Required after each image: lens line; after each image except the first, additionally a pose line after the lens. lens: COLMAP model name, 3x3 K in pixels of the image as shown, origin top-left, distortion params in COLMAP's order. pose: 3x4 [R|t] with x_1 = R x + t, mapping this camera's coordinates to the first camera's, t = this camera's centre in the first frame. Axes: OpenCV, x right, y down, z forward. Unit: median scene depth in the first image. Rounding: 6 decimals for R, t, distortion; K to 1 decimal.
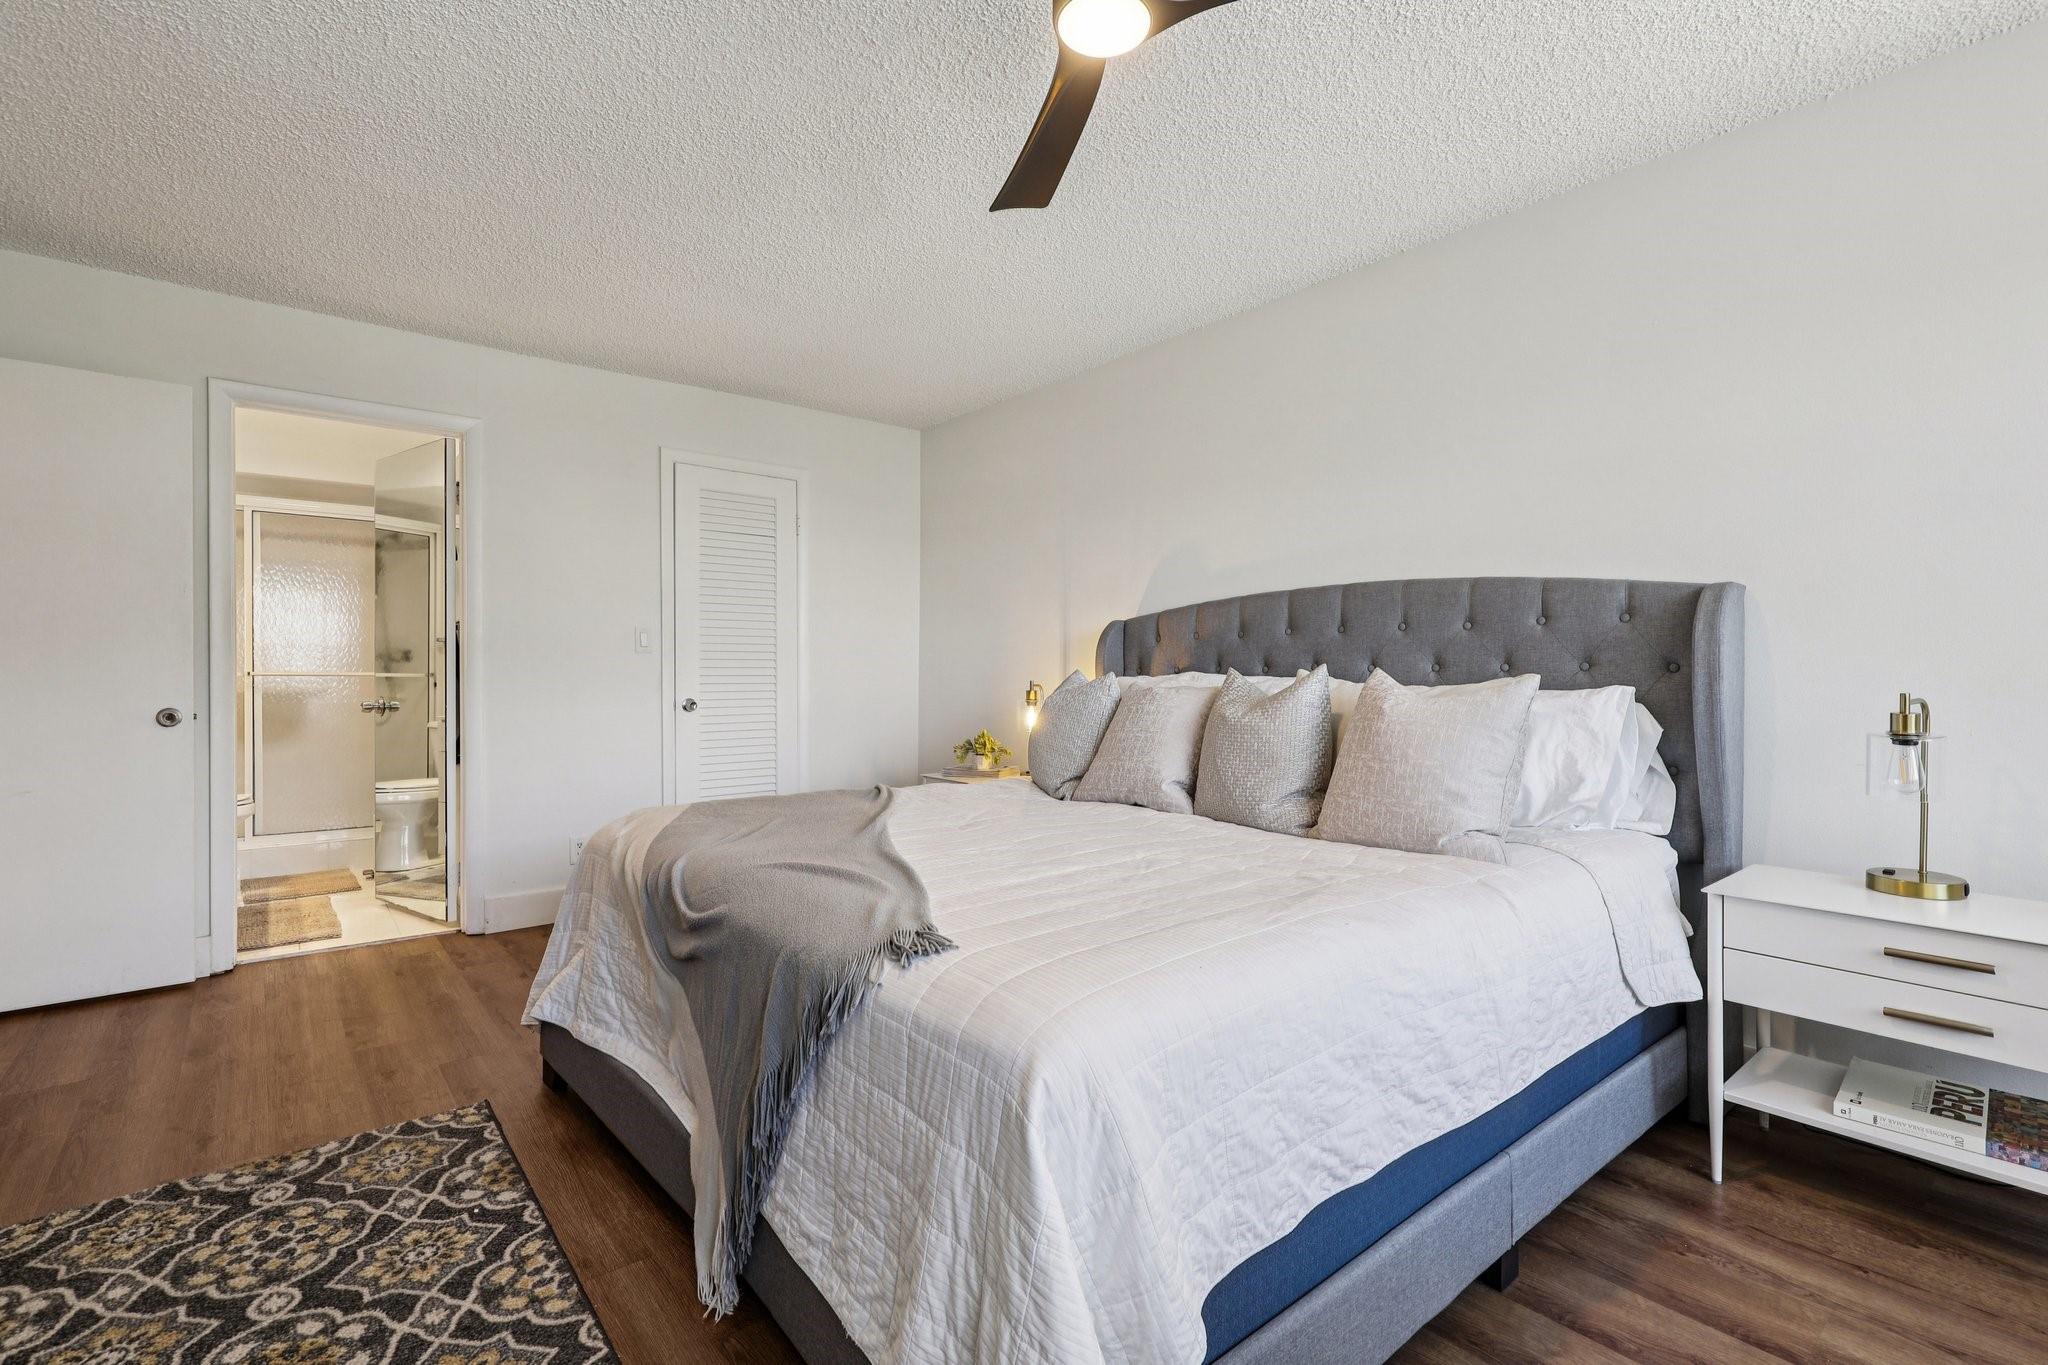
lens RADIAL K [[945.5, 0, 1033.7], [0, 945.5, 678.7], [0, 0, 1]] dist [0.003475, 0.000126]
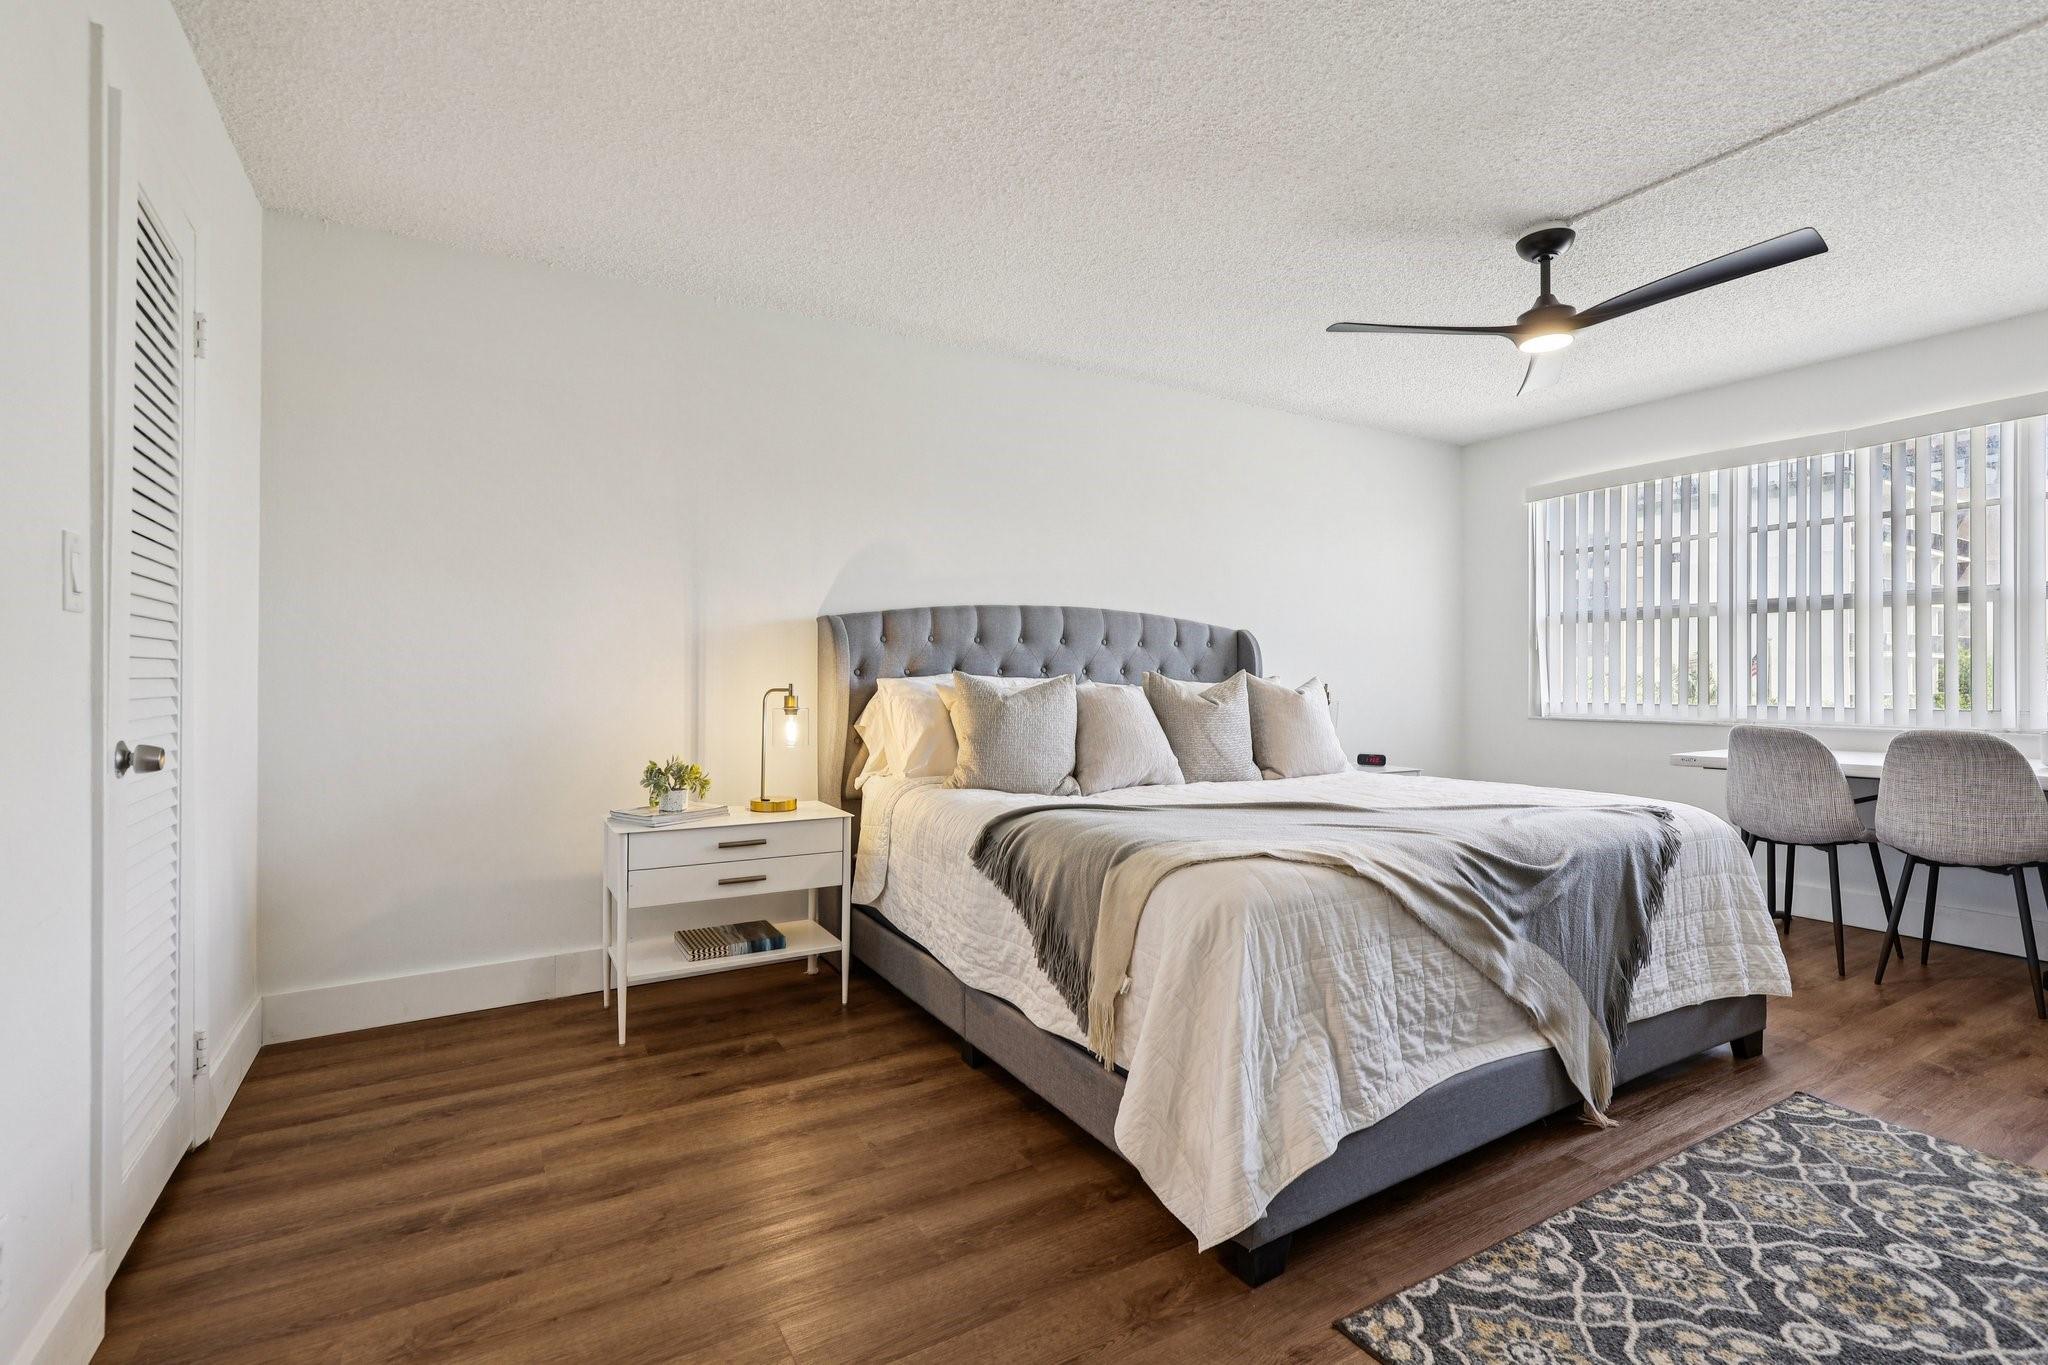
lens RADIAL K [[945.5, 0, 1029.5], [0, 945.5, 677.4], [0, 0, 1]] dist [0.003475, 0.000126]
pose [[0.142678, -0.003729, 0.989762, -1.716691], [0.001979, 0.999992, 0.003483, -0.012270], [-0.989767, 0.001462, 0.142684, 1.517602]]
